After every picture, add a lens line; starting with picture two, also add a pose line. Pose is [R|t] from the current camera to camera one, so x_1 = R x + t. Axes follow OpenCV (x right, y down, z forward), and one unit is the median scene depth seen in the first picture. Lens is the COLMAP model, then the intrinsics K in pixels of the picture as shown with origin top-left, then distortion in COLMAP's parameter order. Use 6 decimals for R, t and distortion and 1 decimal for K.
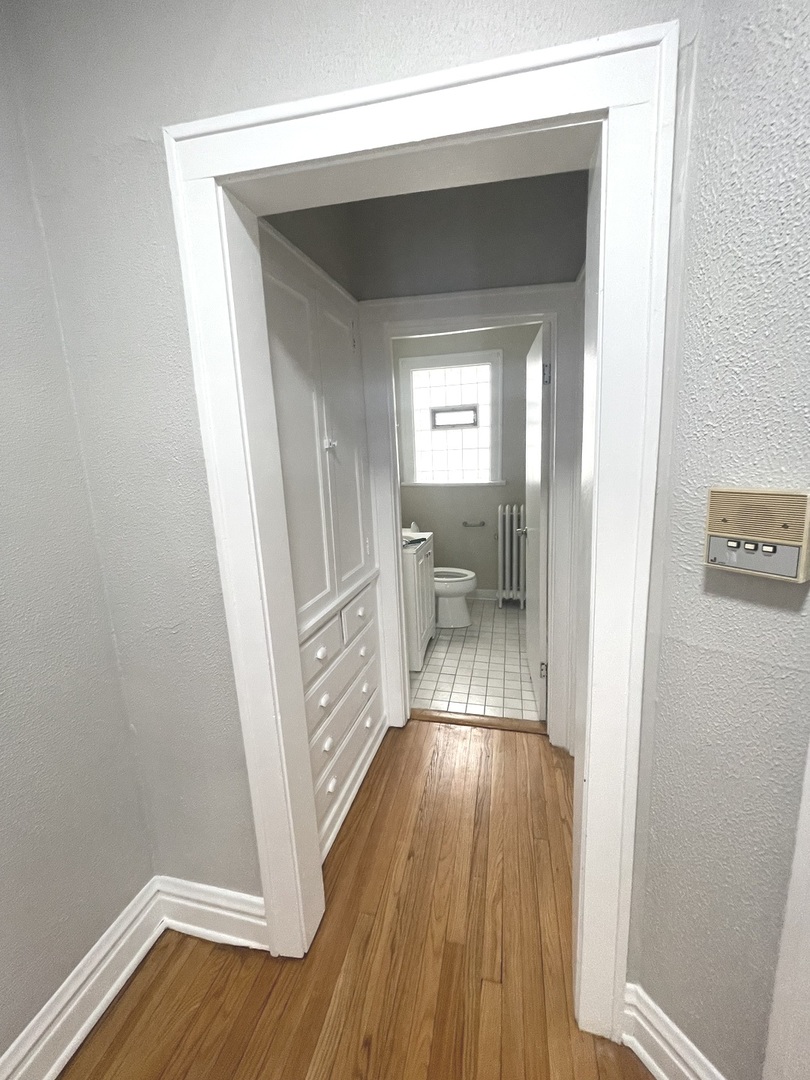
lens RADIAL K [[434.9, 0, 407.4], [0, 434.9, 534.2], [0, 0, 1]] dist [-0.000306, 0.000019]
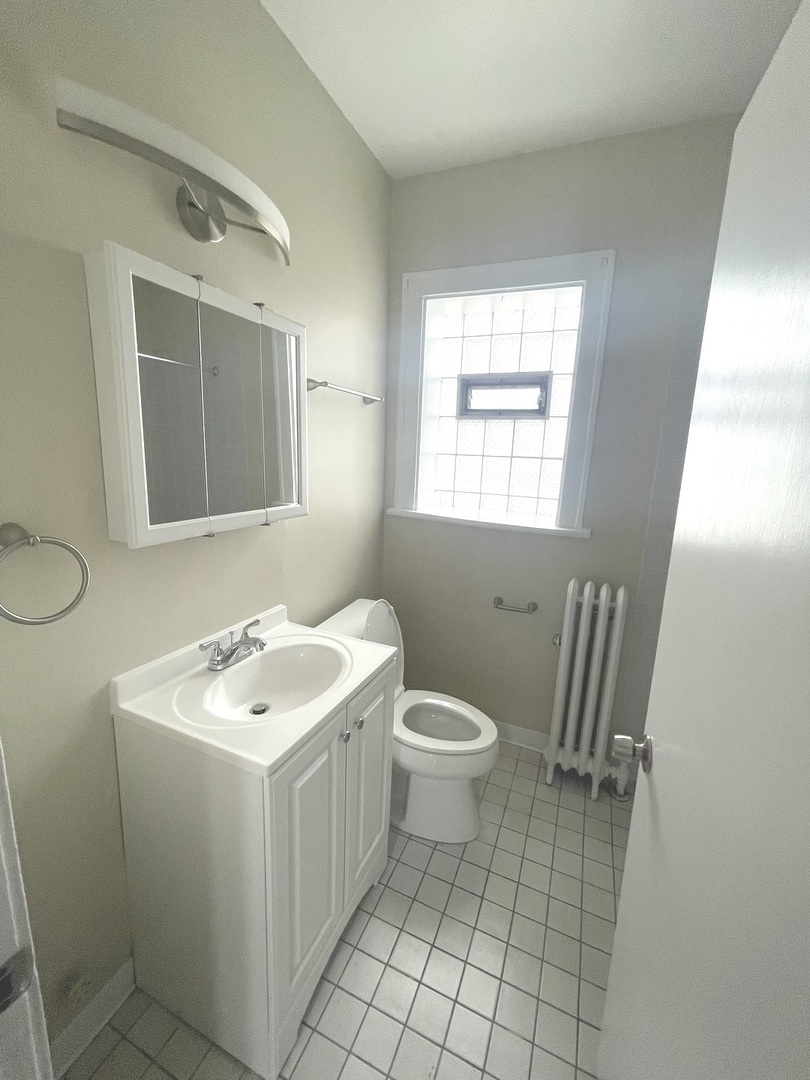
lens RADIAL K [[433.6, 0, 405.0], [0, 433.6, 540.0], [0, 0, 1]] dist [-0.020313, -0.000064]
pose [[0.981344, 0.109141, -0.158278, 0.100096], [-0.107254, 0.994021, 0.020445, -0.098293], [0.159563, -0.003087, 0.987183, 0.490095]]
